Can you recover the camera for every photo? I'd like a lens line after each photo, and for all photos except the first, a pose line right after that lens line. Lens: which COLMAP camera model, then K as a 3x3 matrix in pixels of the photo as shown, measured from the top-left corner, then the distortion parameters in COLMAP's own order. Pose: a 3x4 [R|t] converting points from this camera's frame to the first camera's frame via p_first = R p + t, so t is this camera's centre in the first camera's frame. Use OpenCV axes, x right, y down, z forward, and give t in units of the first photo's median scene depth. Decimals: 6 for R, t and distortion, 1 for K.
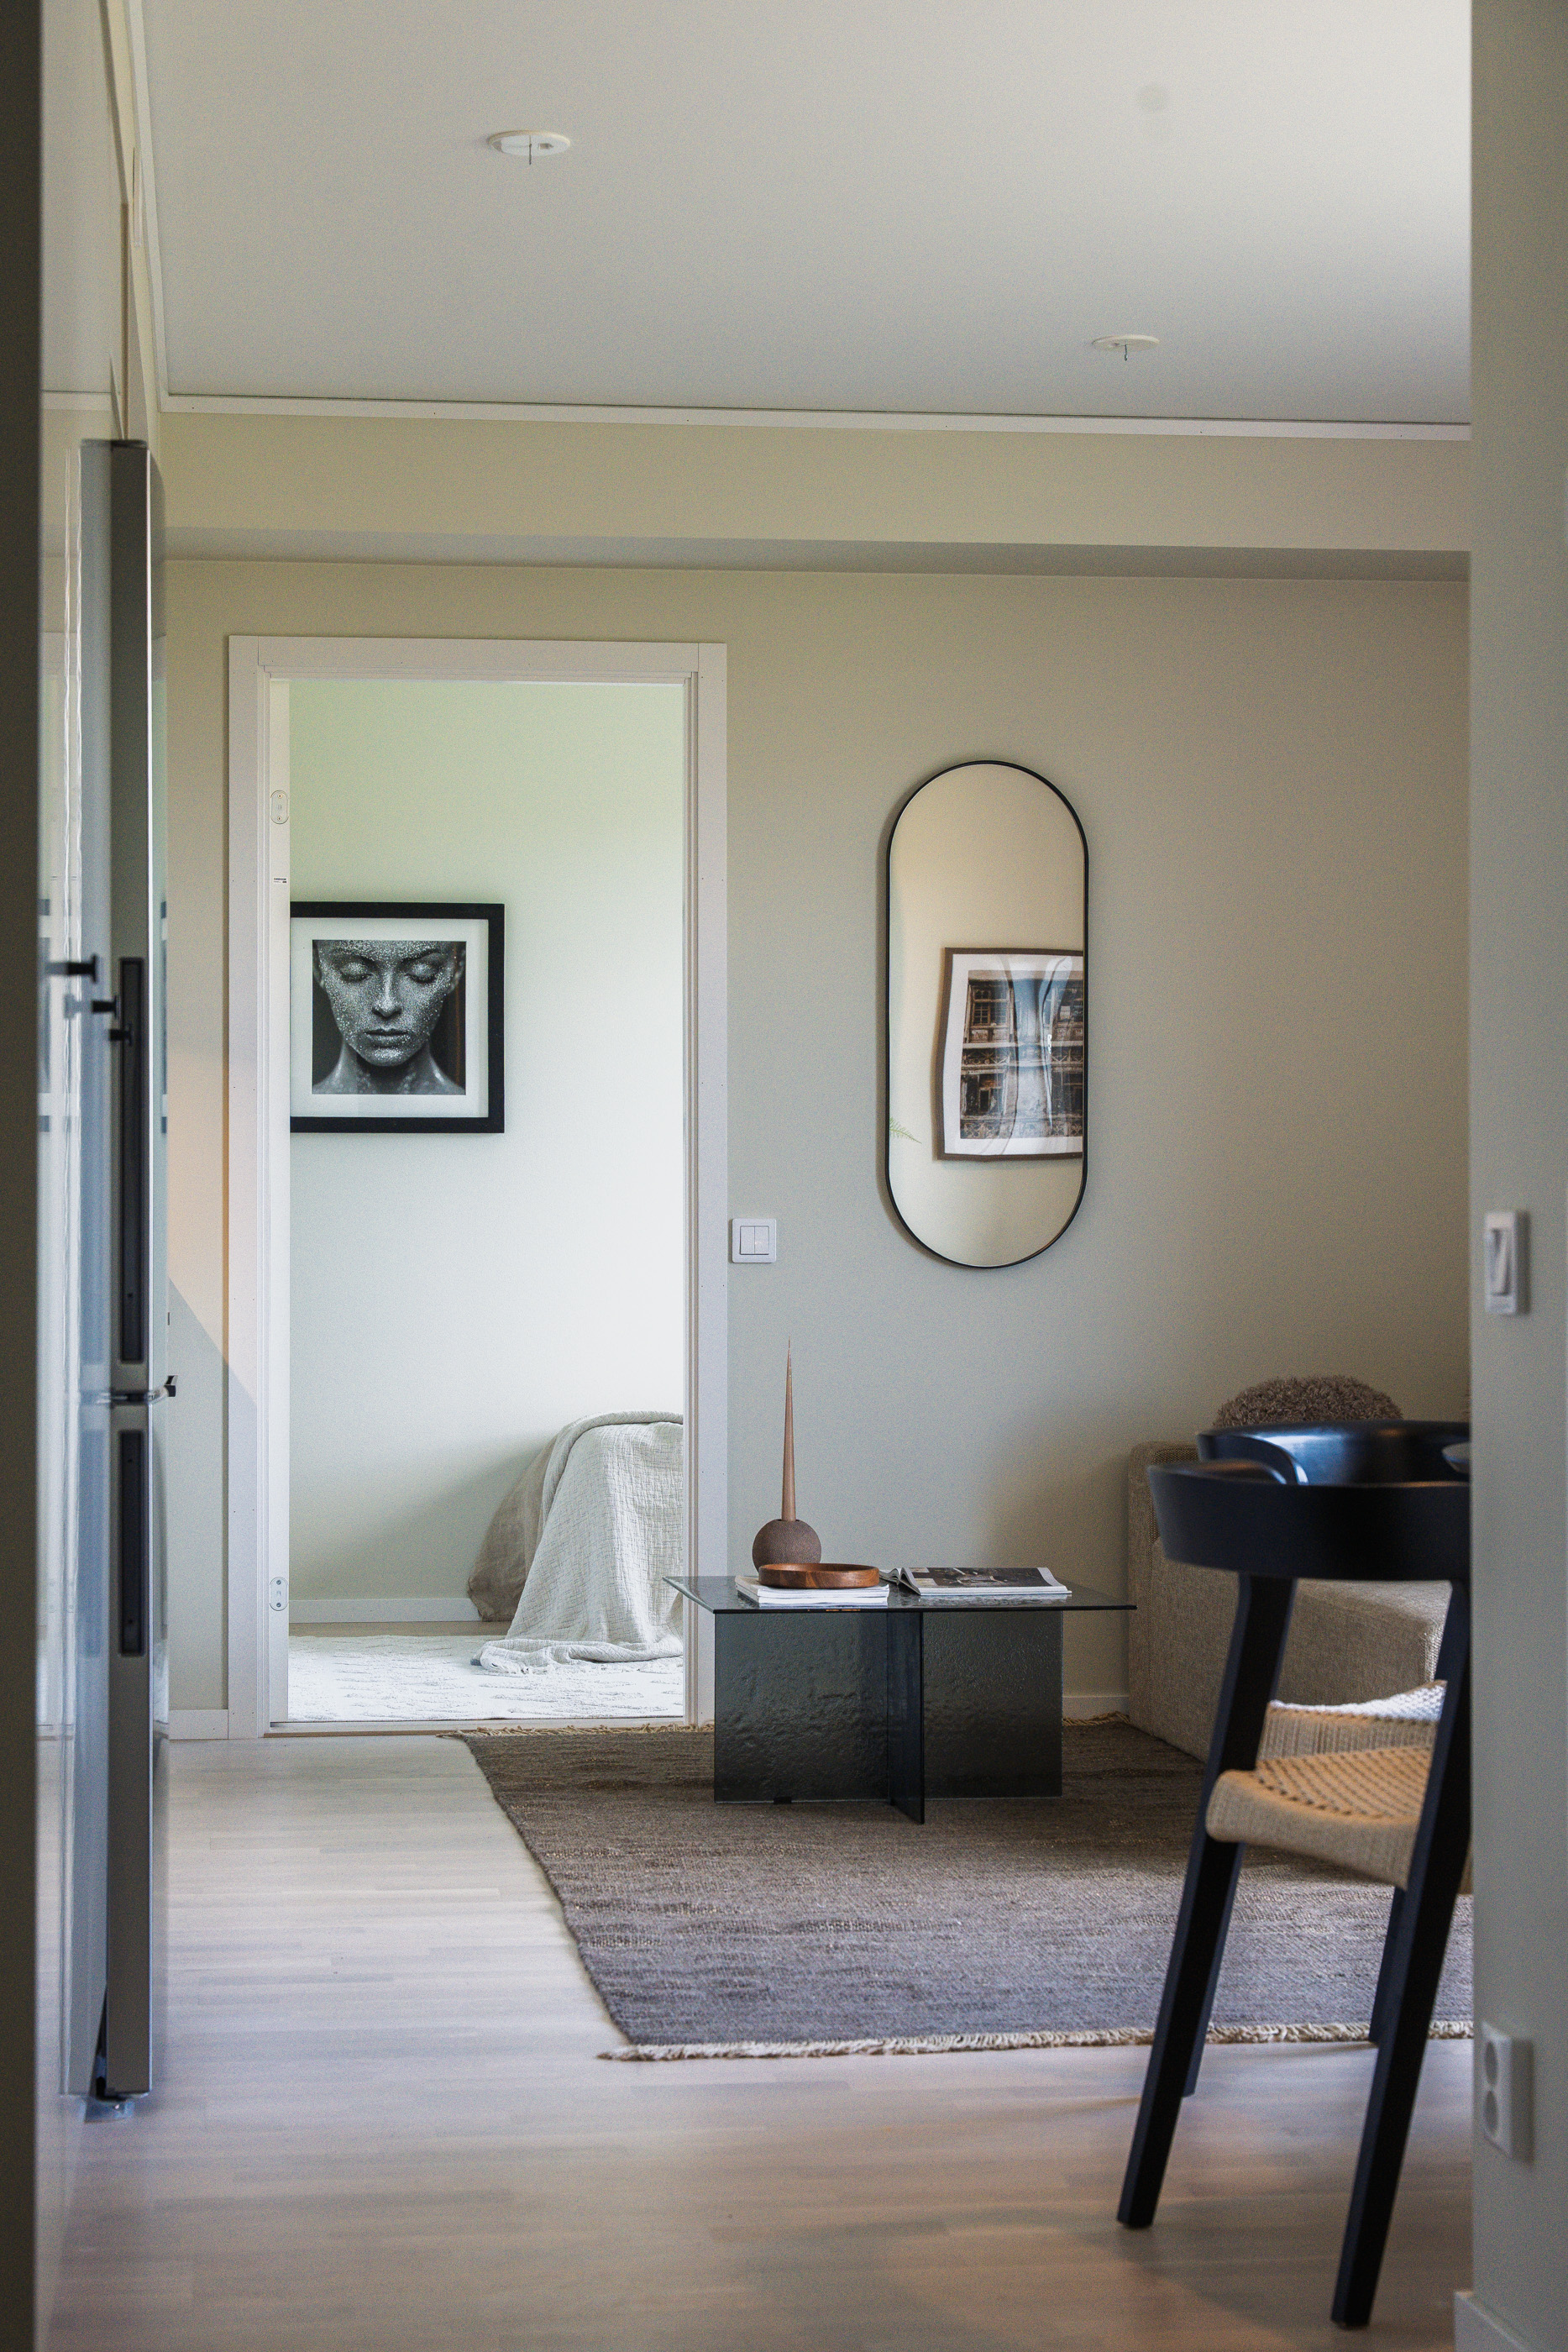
lens RADIAL K [[4314.5, 0, 783.8], [0, 4314.5, 1176.0], [0, 0, 1]] dist [0.013461, 0.000000]
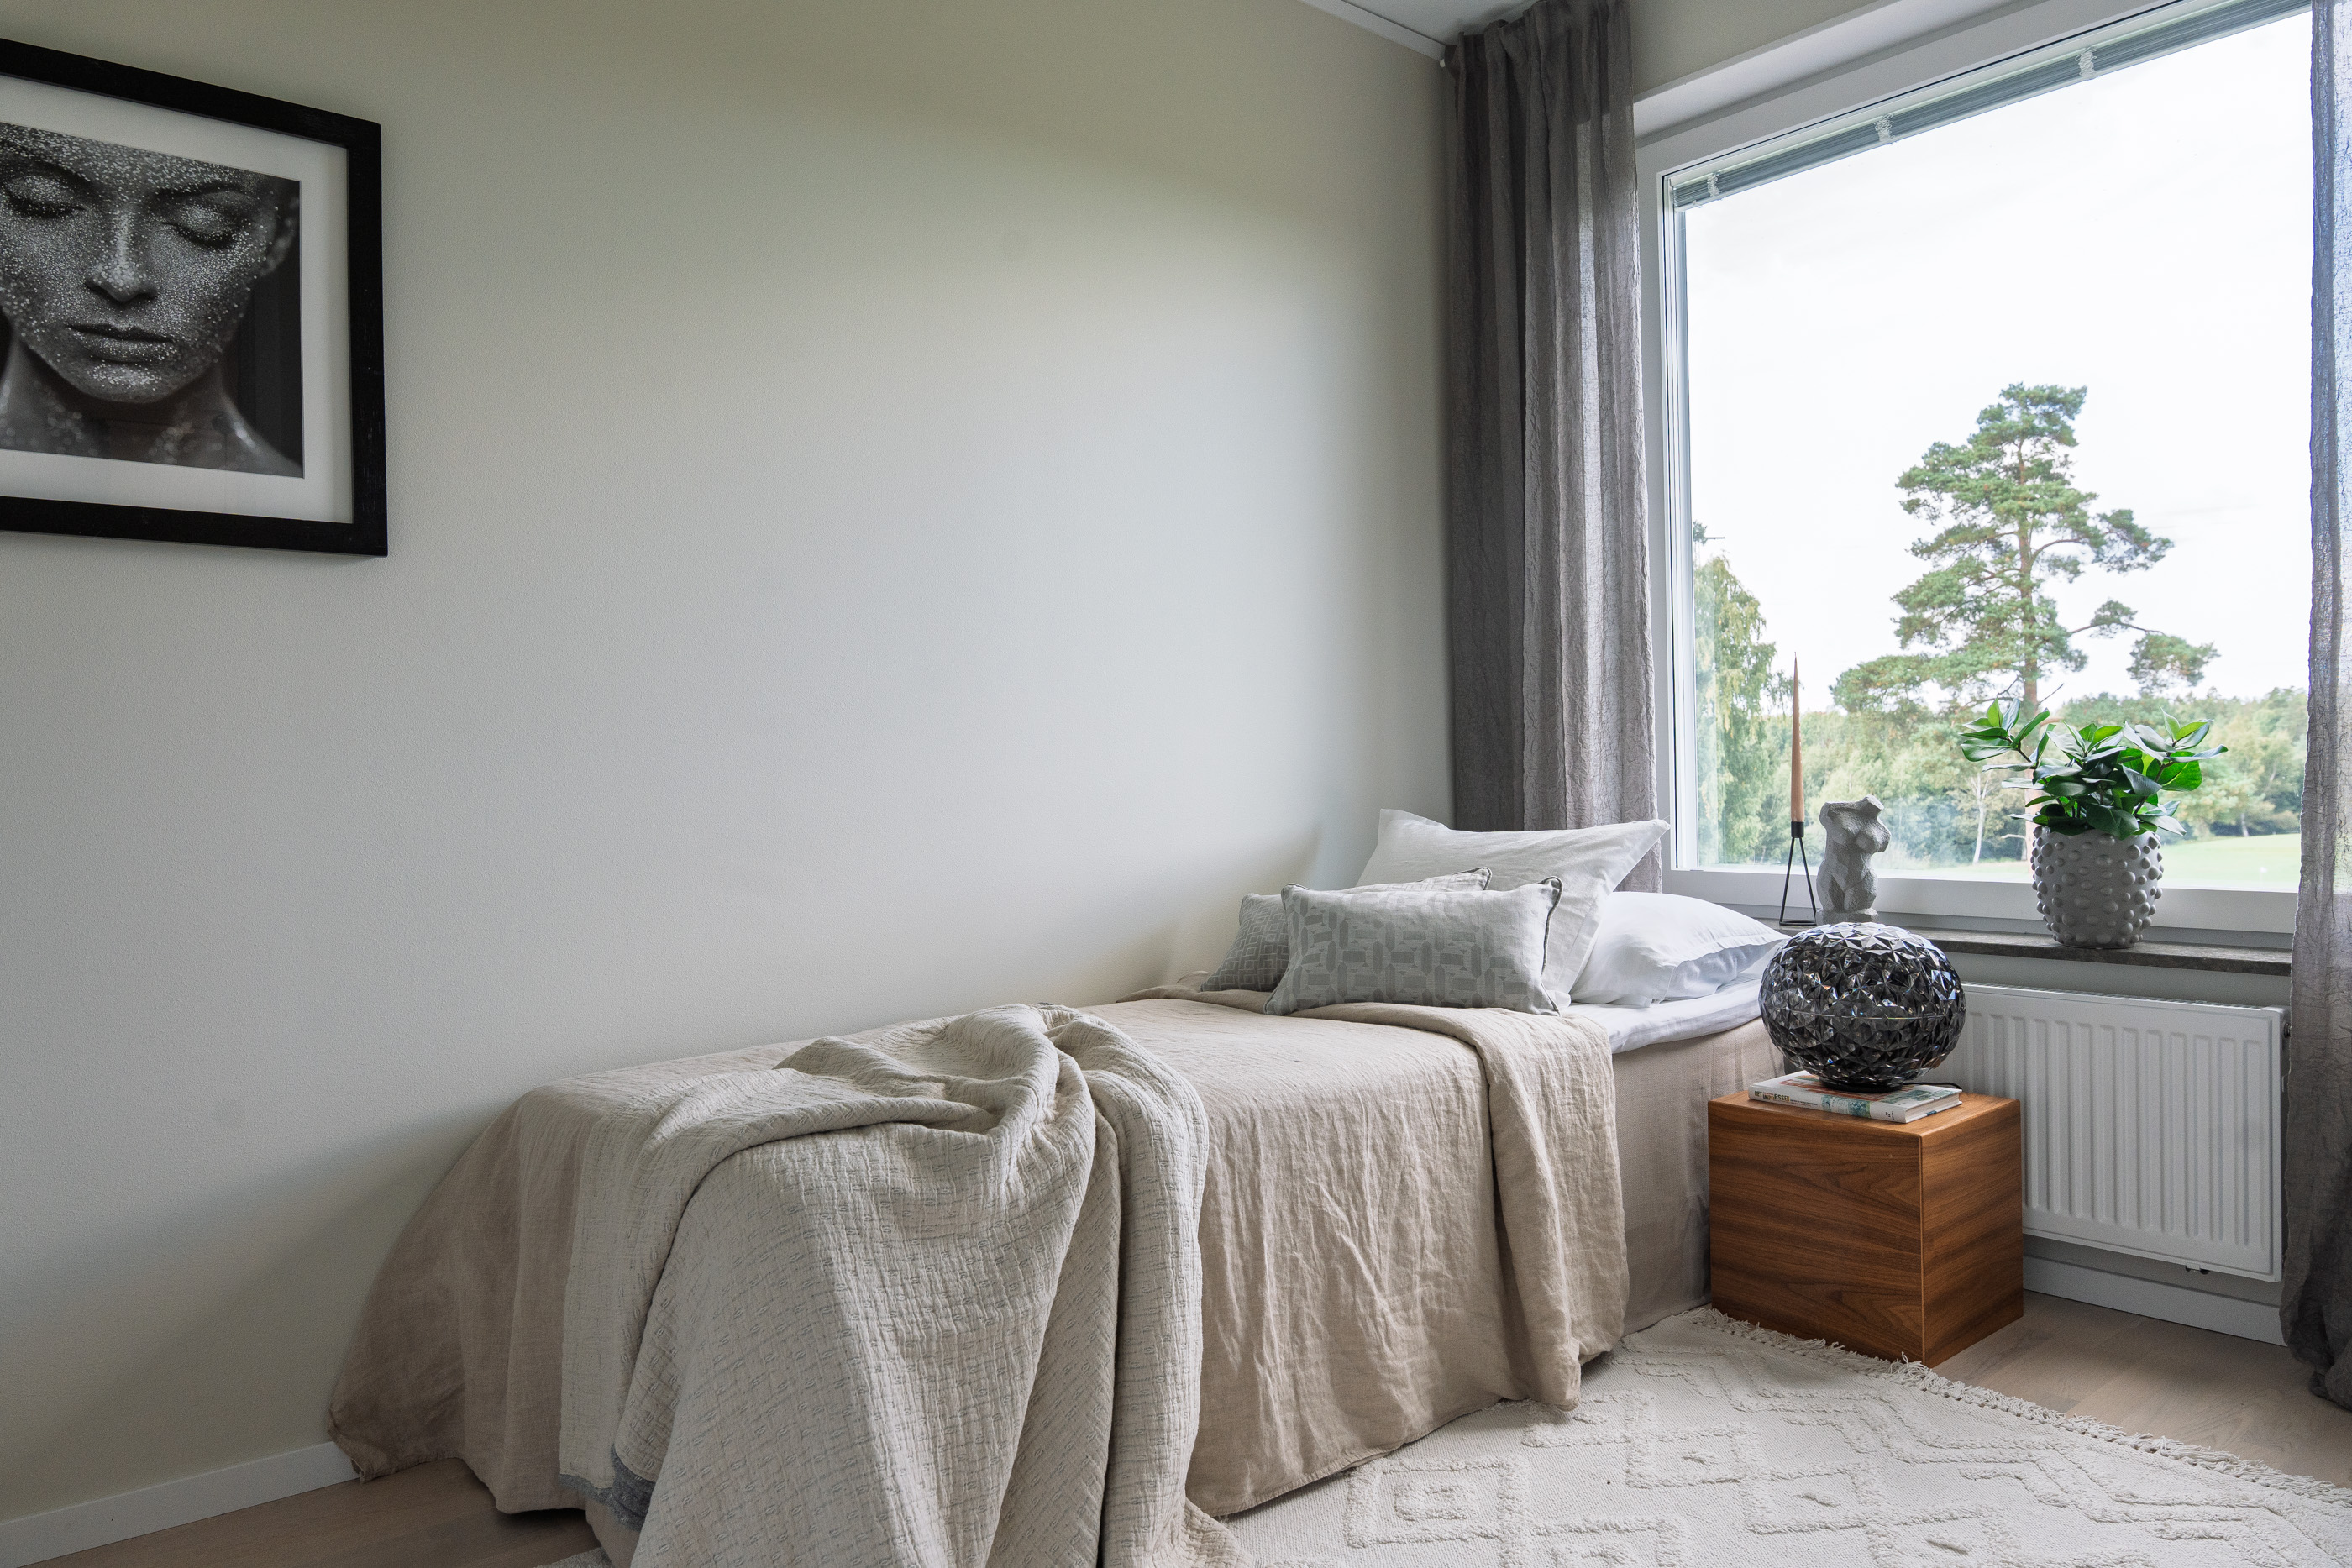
lens RADIAL K [[1578.3, 0, 1174.4], [0, 1578.3, 787.9], [0, 0, 1]] dist [-0.005916, -0.007305]
pose [[0.843692, -0.016043, 0.536587, -0.087652], [0.012973, 0.999871, 0.009497, 0.018196], [-0.536670, -0.001052, 0.843791, 0.785109]]
